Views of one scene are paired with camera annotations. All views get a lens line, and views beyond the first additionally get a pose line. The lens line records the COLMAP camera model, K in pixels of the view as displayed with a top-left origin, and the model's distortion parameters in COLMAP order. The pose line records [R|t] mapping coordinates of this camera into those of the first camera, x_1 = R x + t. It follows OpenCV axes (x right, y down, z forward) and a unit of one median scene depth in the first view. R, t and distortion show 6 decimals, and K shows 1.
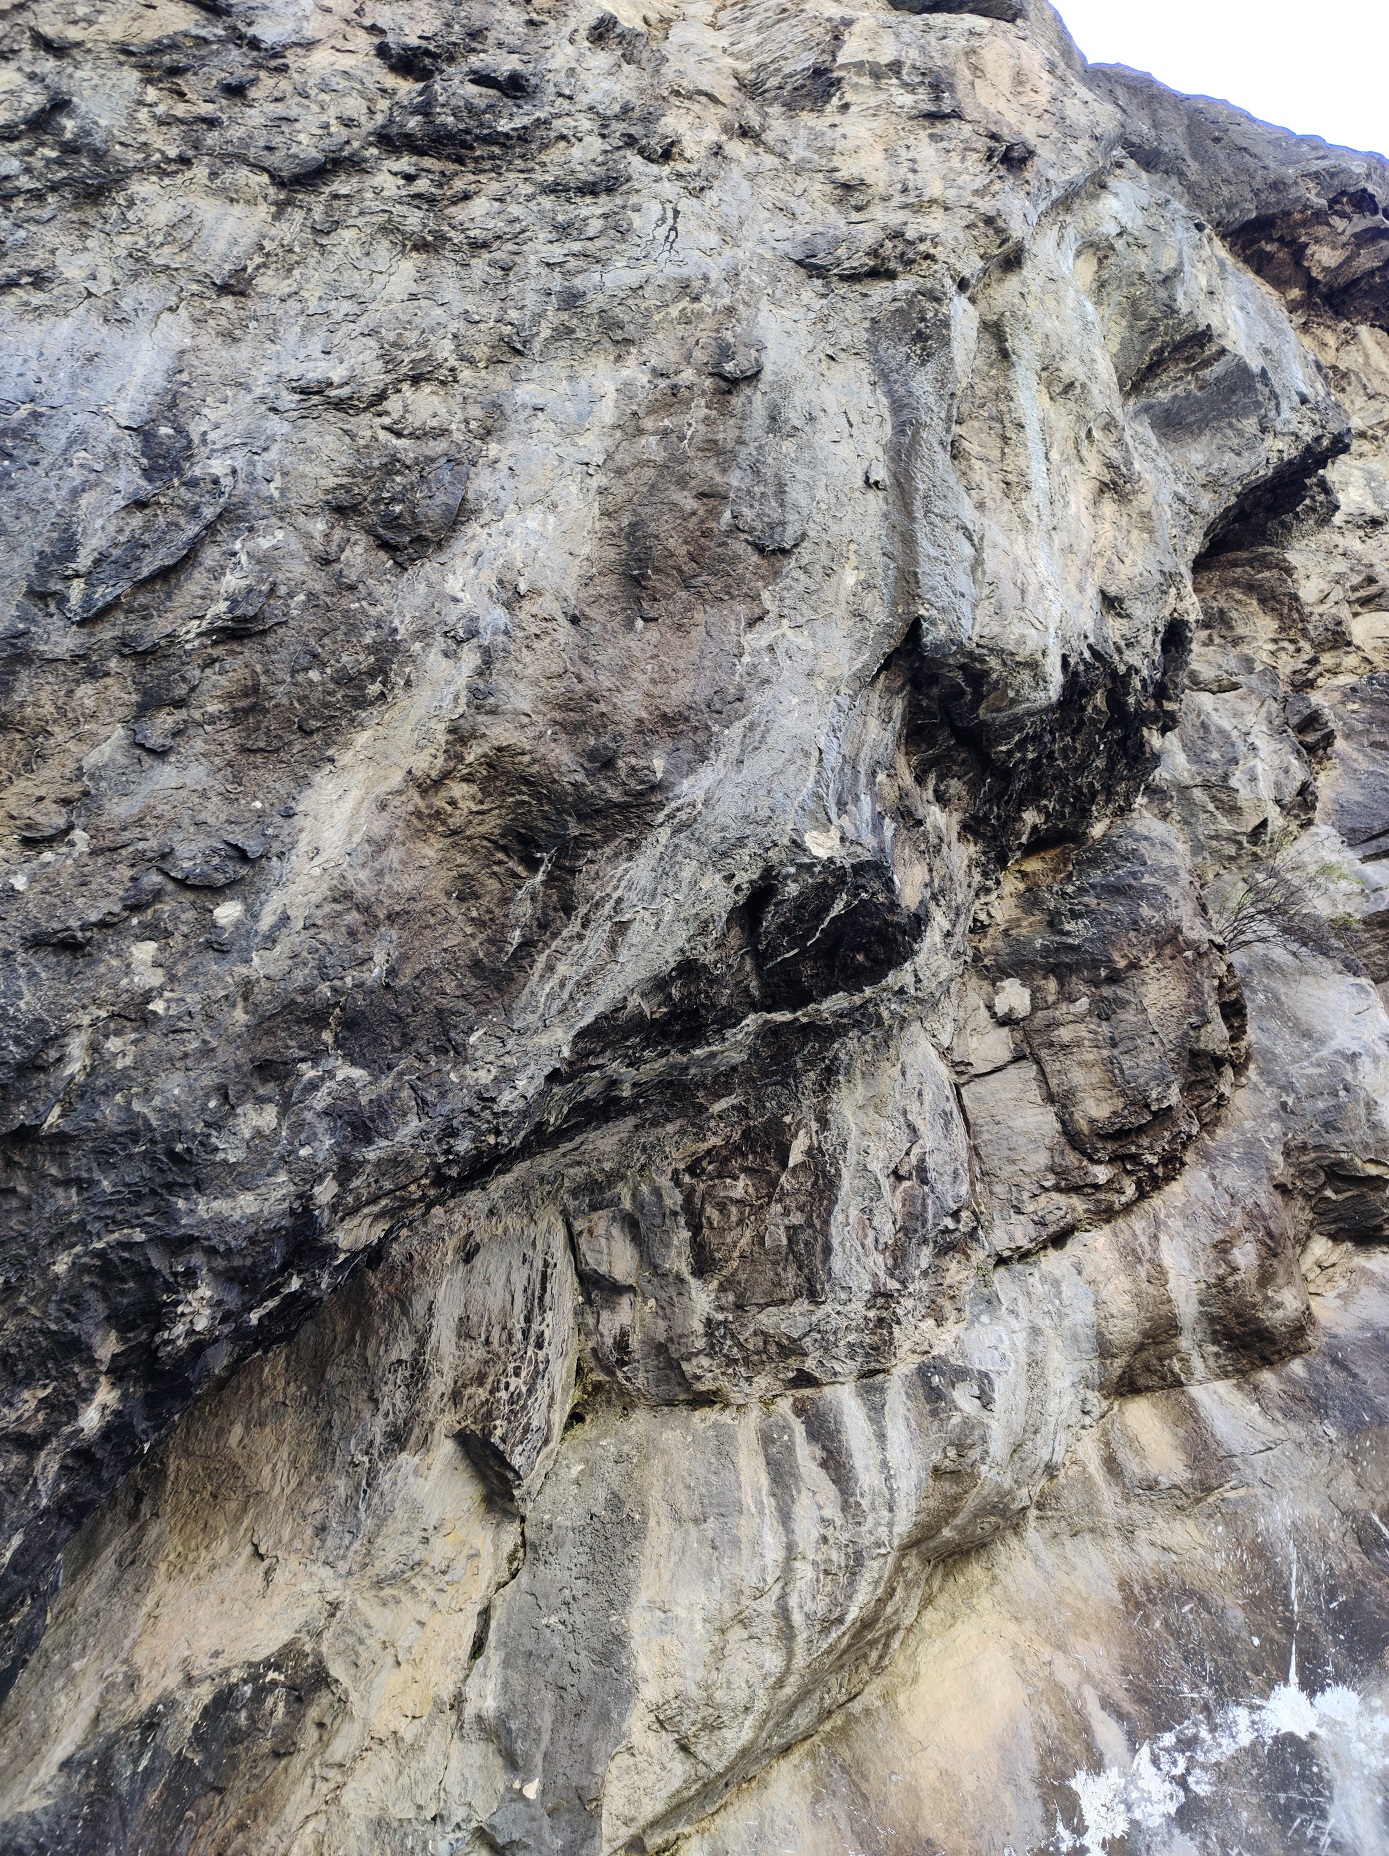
lens RADIAL K [[1391.3, 0, 700.8], [0, 1391.3, 914.2], [0, 0, 1]] dist [0.024638, -0.013844]
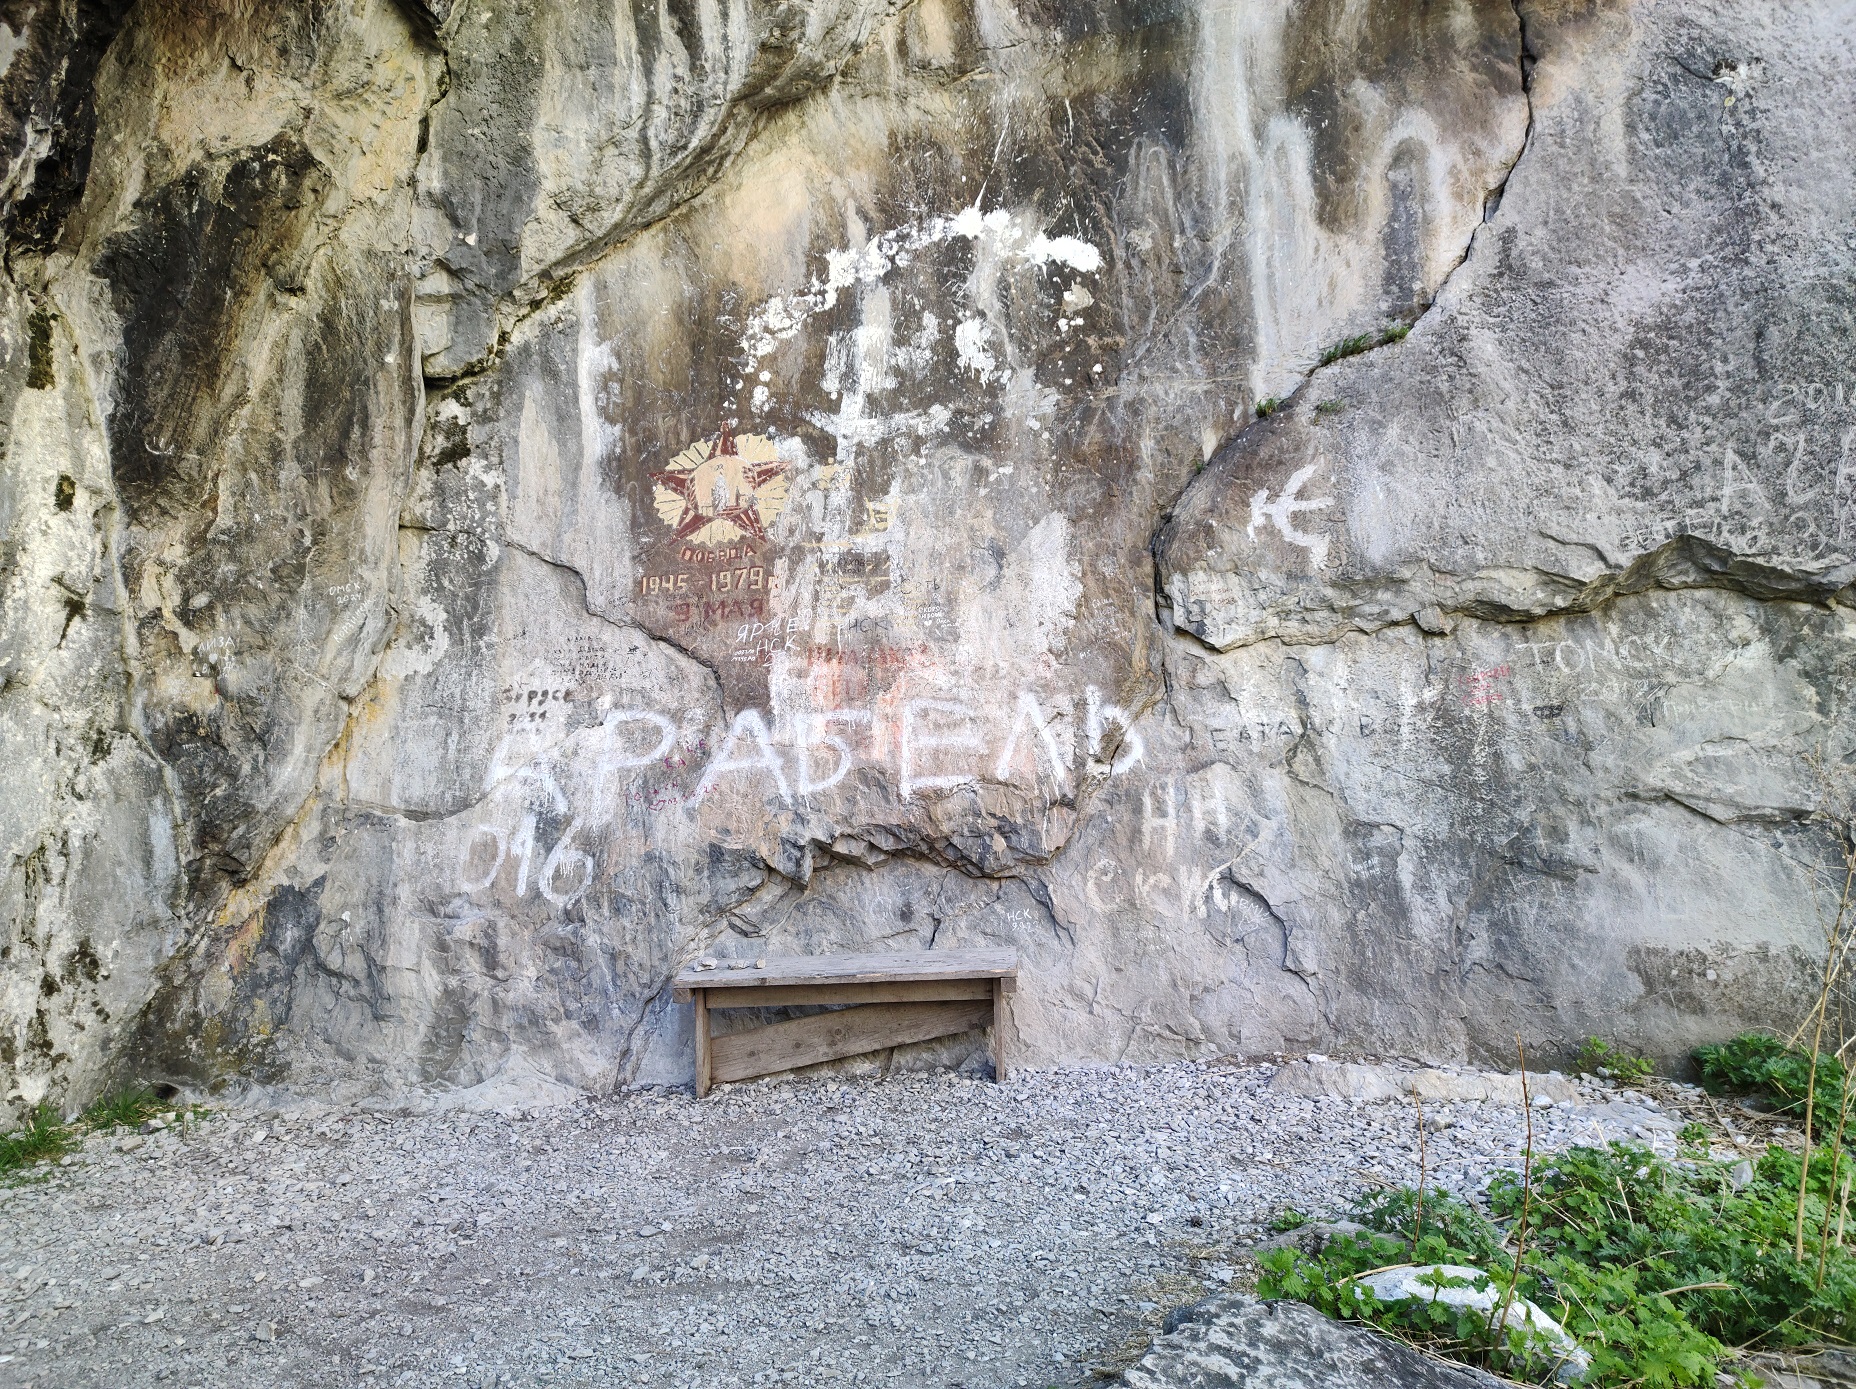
lens RADIAL K [[1409.1, 0, 919.5], [0, 1409.1, 690.0], [0, 0, 1]] dist [0.048228, -0.043448]
pose [[0.984484, -0.000880, 0.175474, 0.080529], [-0.133239, 0.646978, 0.750777, -0.259944], [-0.114189, -0.762508, 0.636822, -0.379036]]
